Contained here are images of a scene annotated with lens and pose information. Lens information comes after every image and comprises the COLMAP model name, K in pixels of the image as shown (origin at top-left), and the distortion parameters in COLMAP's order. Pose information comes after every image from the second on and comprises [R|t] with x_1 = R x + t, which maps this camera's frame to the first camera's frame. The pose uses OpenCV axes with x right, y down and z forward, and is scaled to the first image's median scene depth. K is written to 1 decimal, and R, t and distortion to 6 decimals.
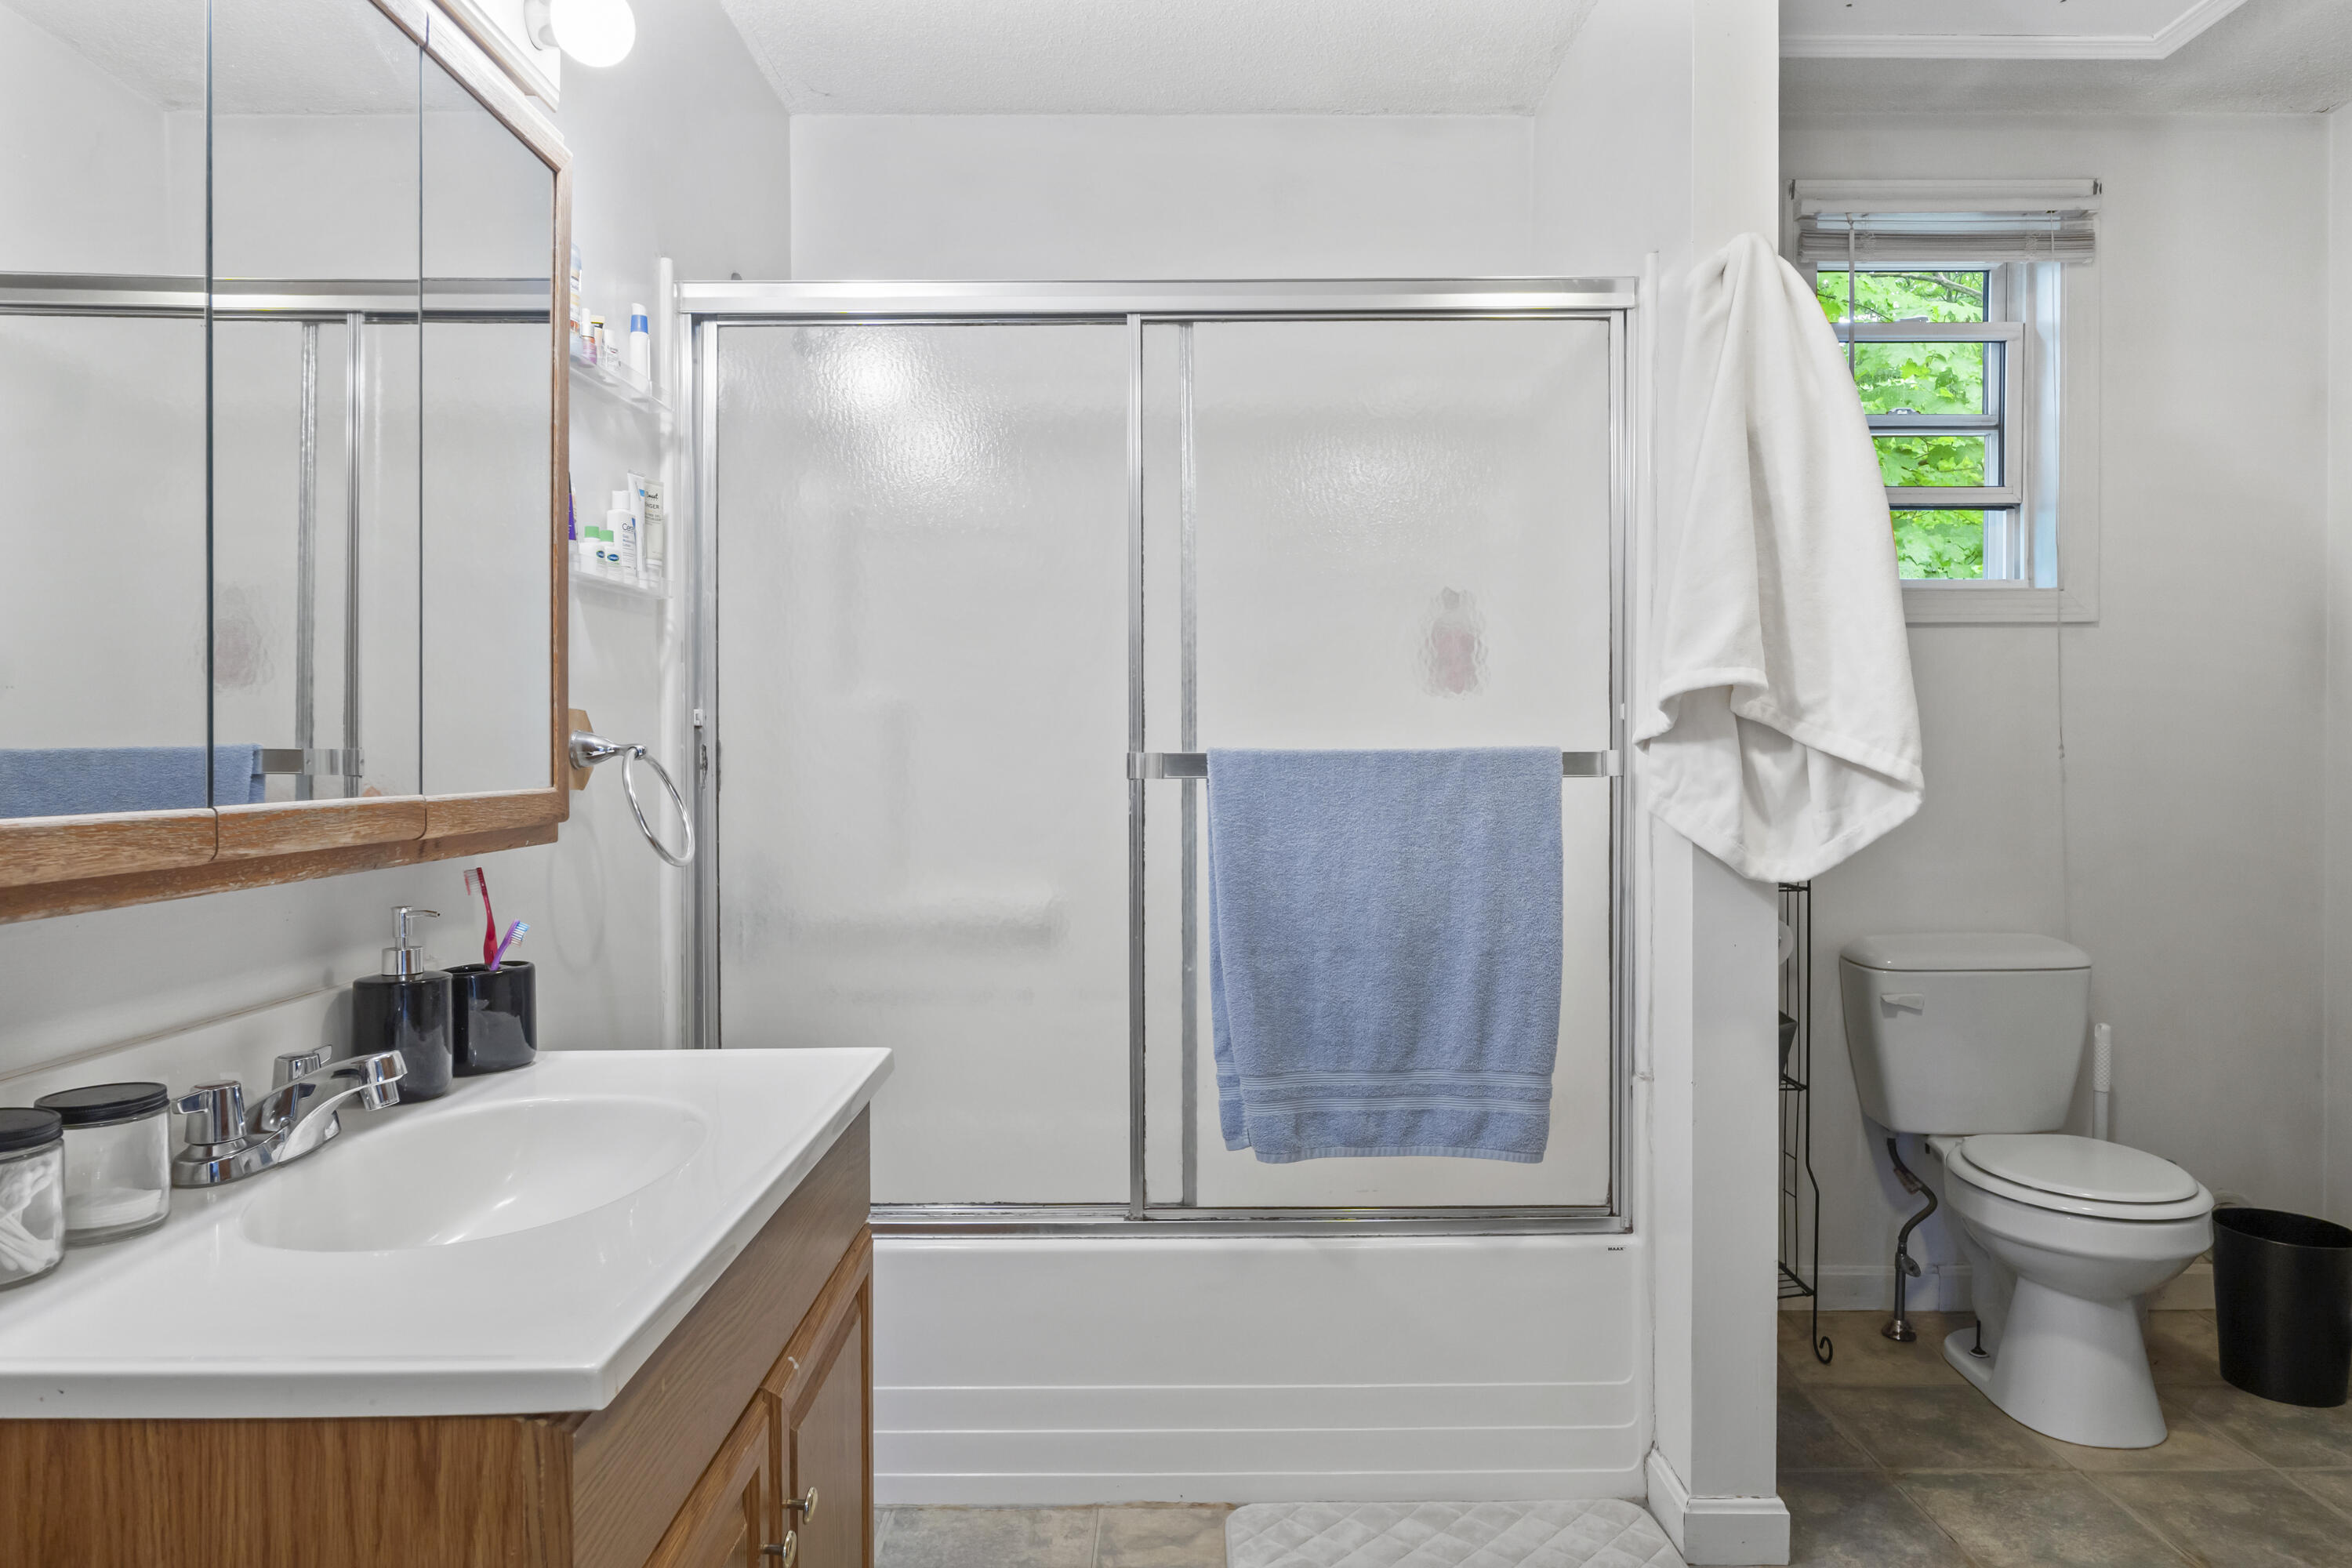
lens RADIAL K [[1454.7, 0, 1176.0], [0, 1454.7, 784.0], [0, 0, 1]] dist [-0.001242, -0.000273]
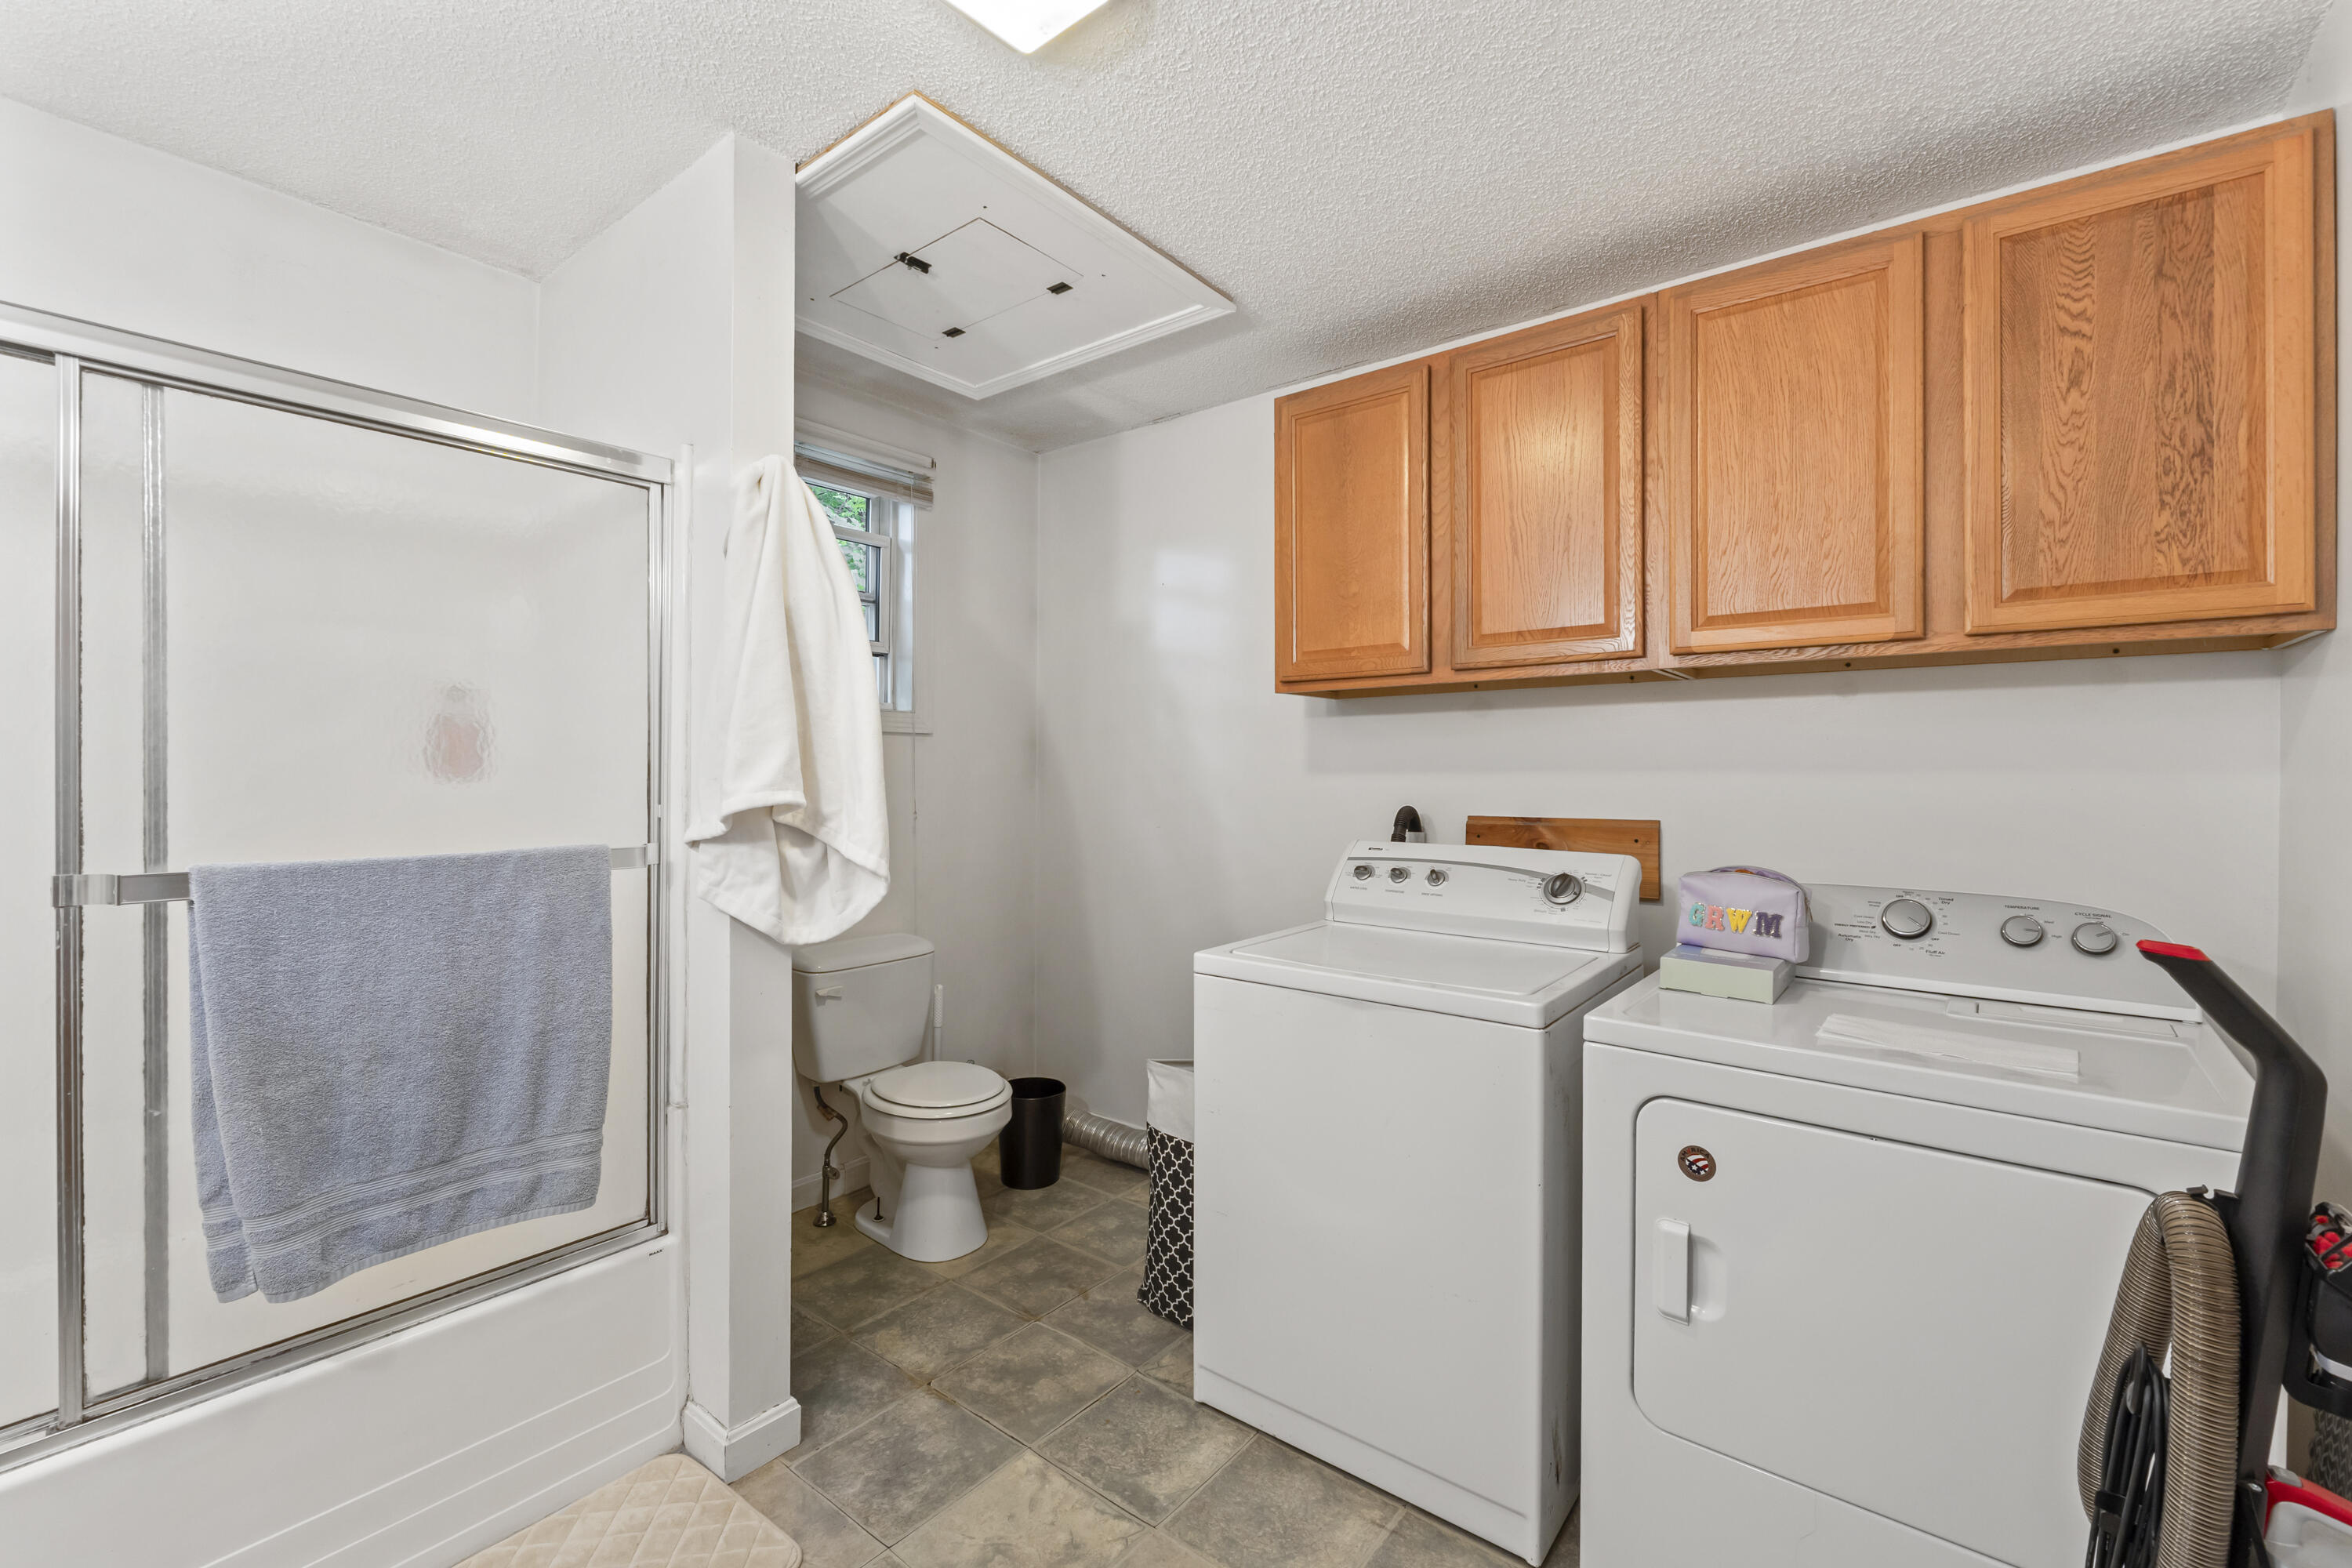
lens RADIAL K [[998.4, 0, 1176.0], [0, 998.4, 784.0], [0, 0, 1]] dist [-0.004240, -0.000583]
pose [[0.620196, -0.005081, 0.784430, -0.080041], [0.010802, 0.999940, -0.002063, -0.066243], [-0.784372, 0.009753, 0.620214, 0.141501]]
